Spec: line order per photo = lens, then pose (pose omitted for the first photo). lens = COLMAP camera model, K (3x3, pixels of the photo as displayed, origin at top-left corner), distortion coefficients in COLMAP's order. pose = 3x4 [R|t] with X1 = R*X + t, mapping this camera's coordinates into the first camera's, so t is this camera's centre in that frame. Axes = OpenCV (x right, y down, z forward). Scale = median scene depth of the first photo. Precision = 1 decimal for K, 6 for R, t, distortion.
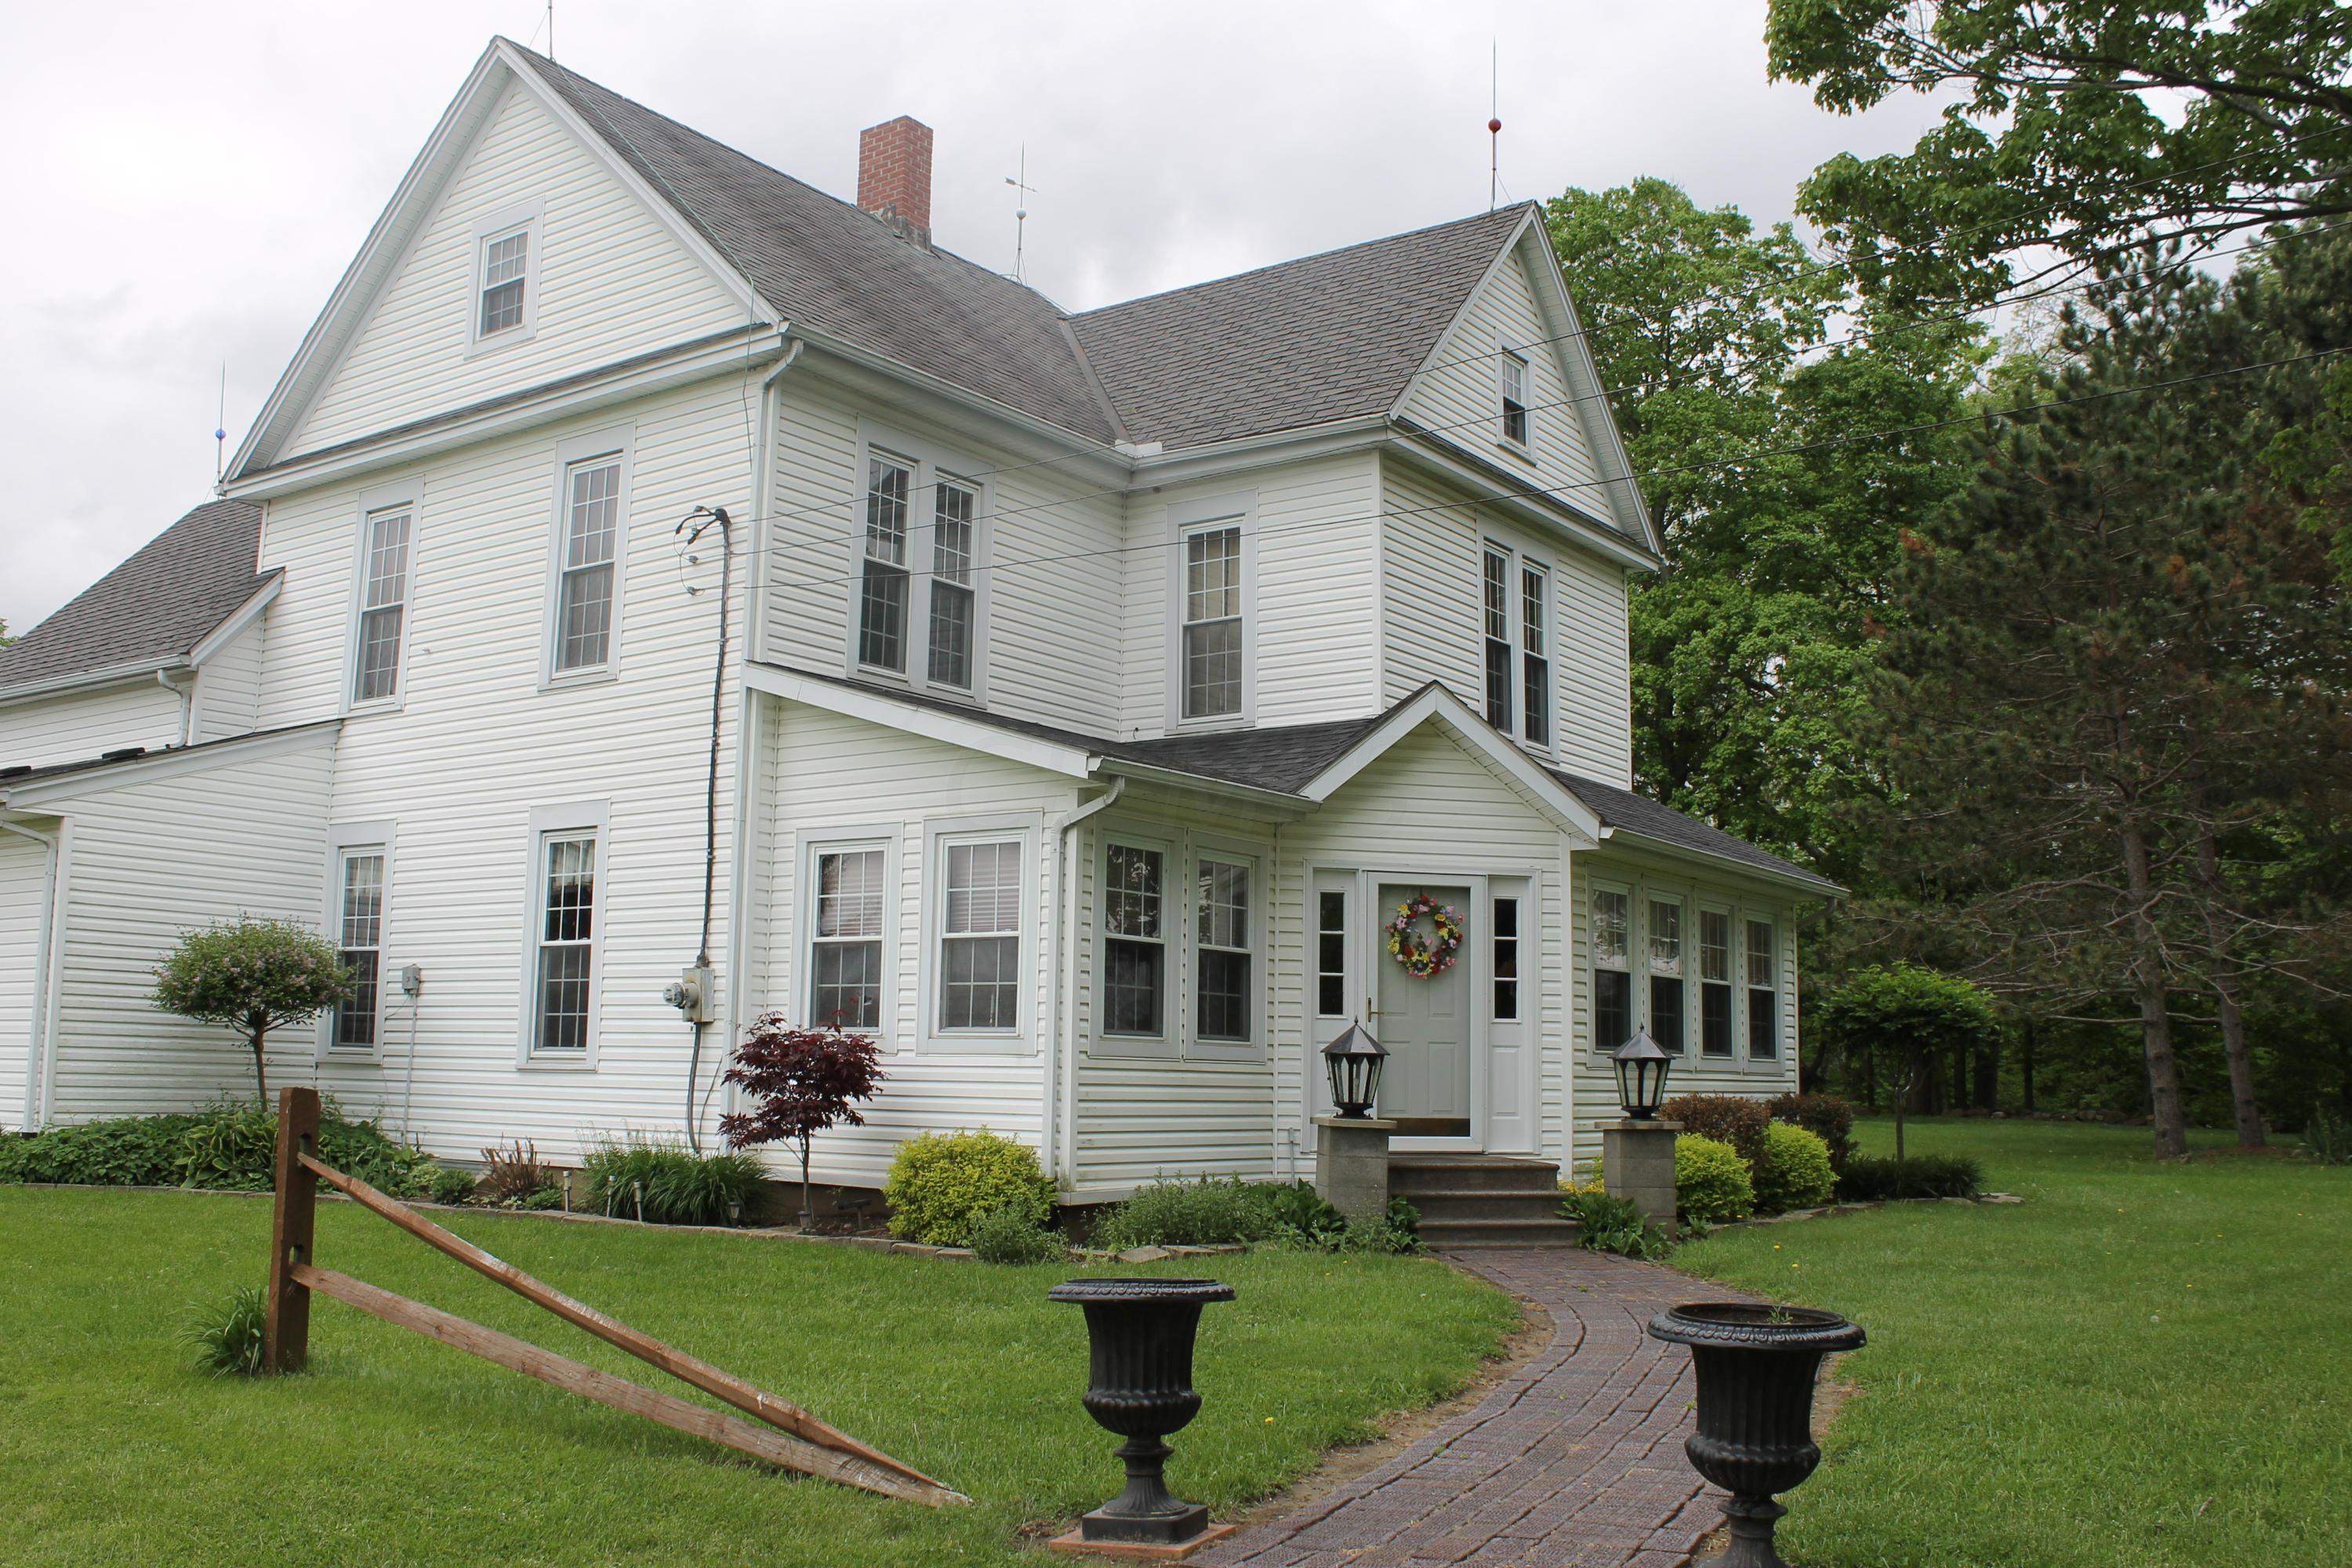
lens RADIAL K [[2099.6, 0, 1155.4], [0, 2099.6, 784.5], [0, 0, 1]] dist [-0.164922, 0.171919]
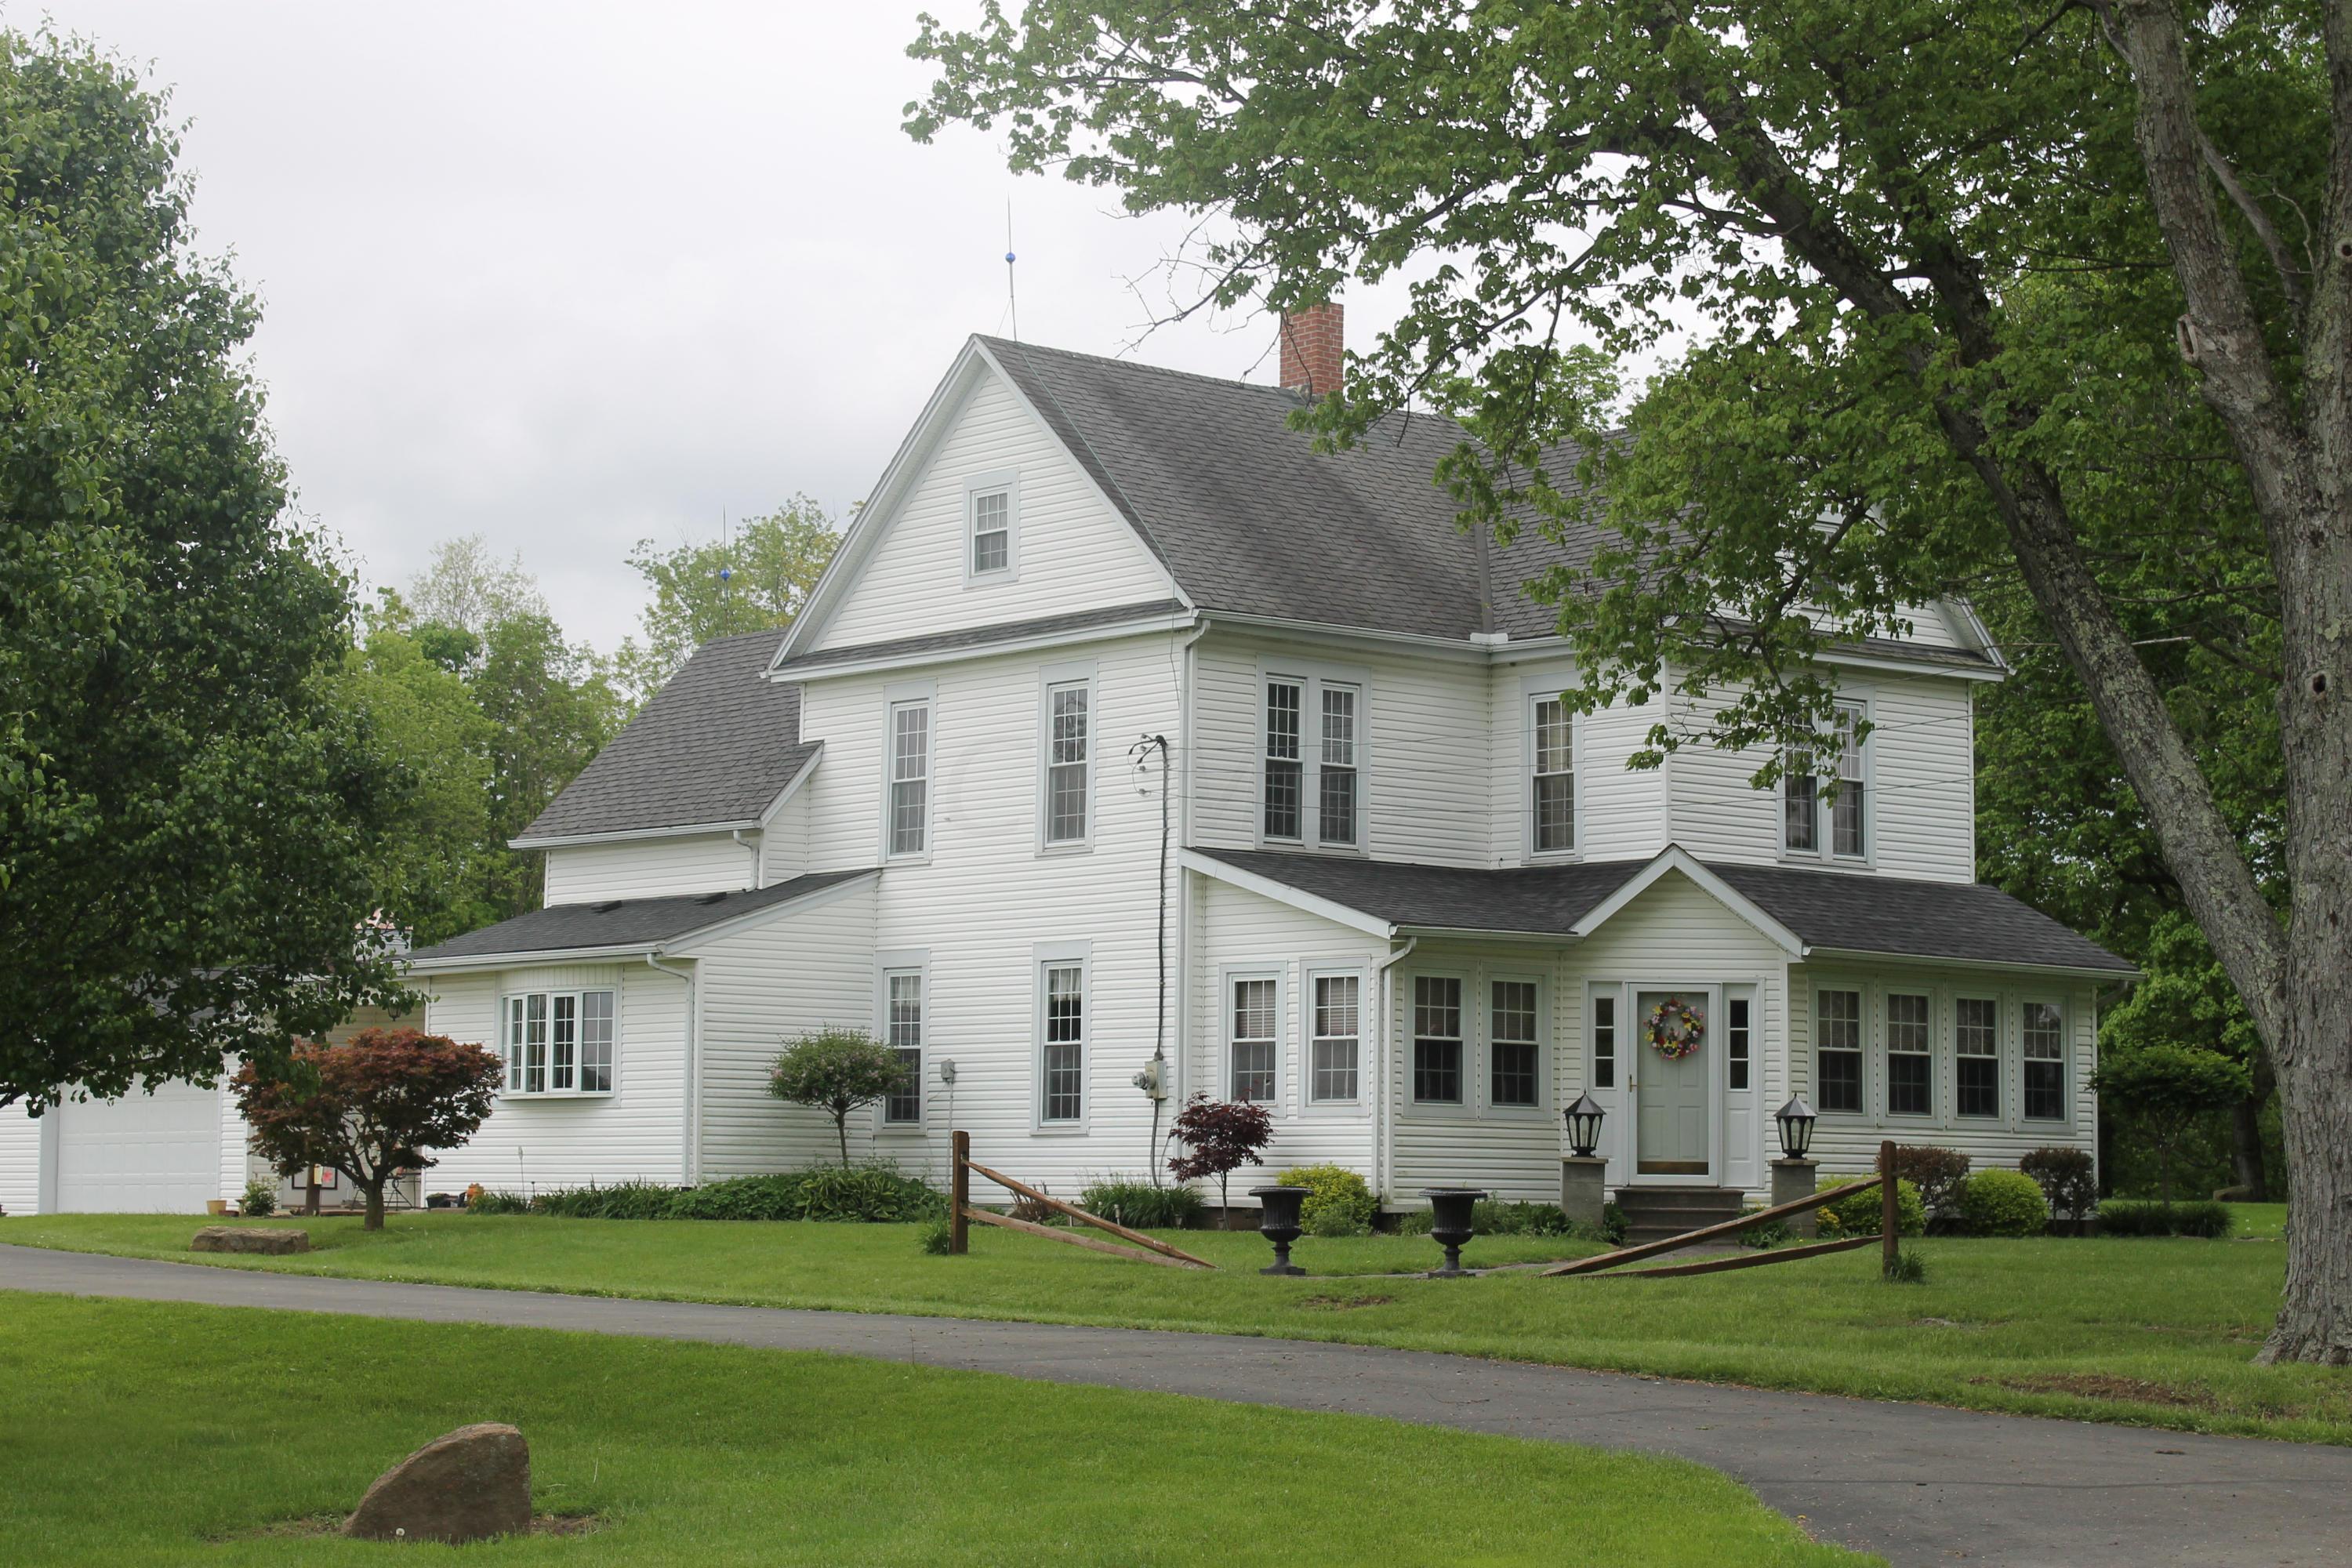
lens RADIAL K [[4144.9, 0, 1178.2], [0, 4144.9, 820.1], [0, 0, 1]] dist [-0.022474, -0.033510]
pose [[0.971990, -0.026435, -0.233533, 0.440388], [0.037513, 0.998365, 0.043123, -0.188731], [0.232011, -0.050676, 0.971392, -1.662722]]
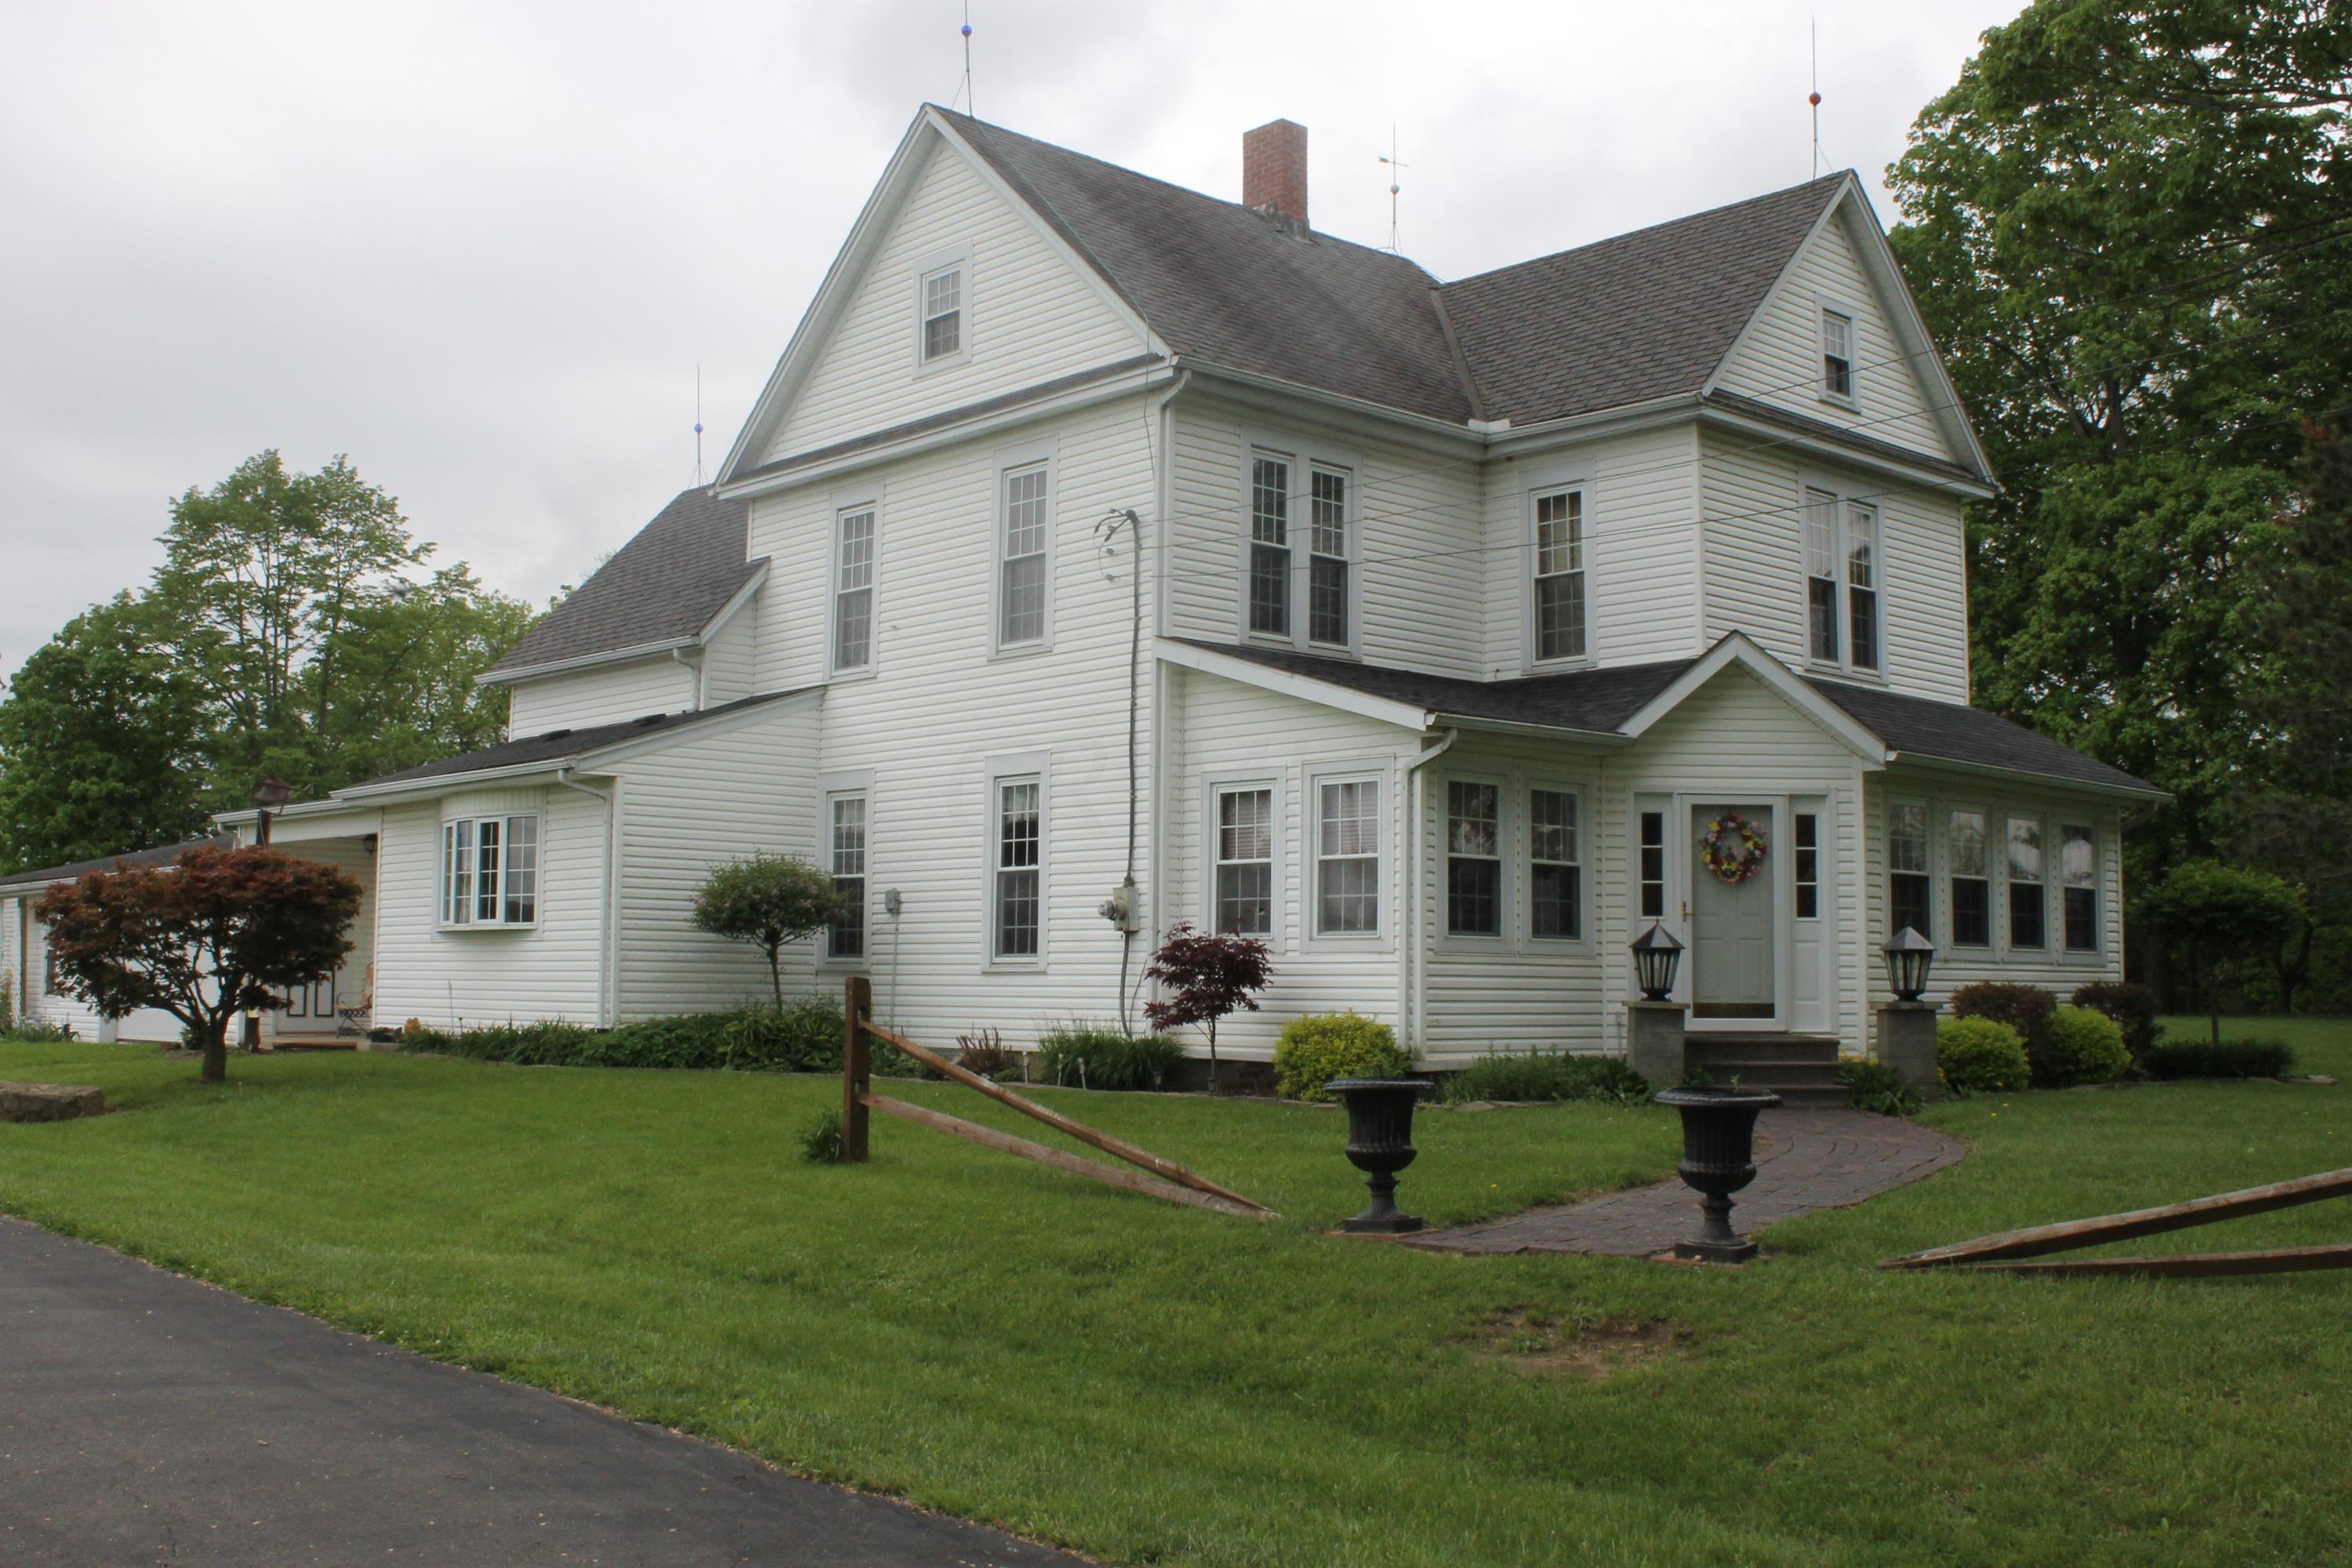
lens RADIAL K [[2273.6, 0, 1176.0], [0, 2273.6, 784.0], [0, 0, 1]] dist [-0.126884, -0.000736]
pose [[0.979773, -0.024807, -0.198569, 0.073390], [0.034406, 0.998393, 0.045037, -0.030328], [0.197132, -0.050958, 0.979052, -0.289172]]
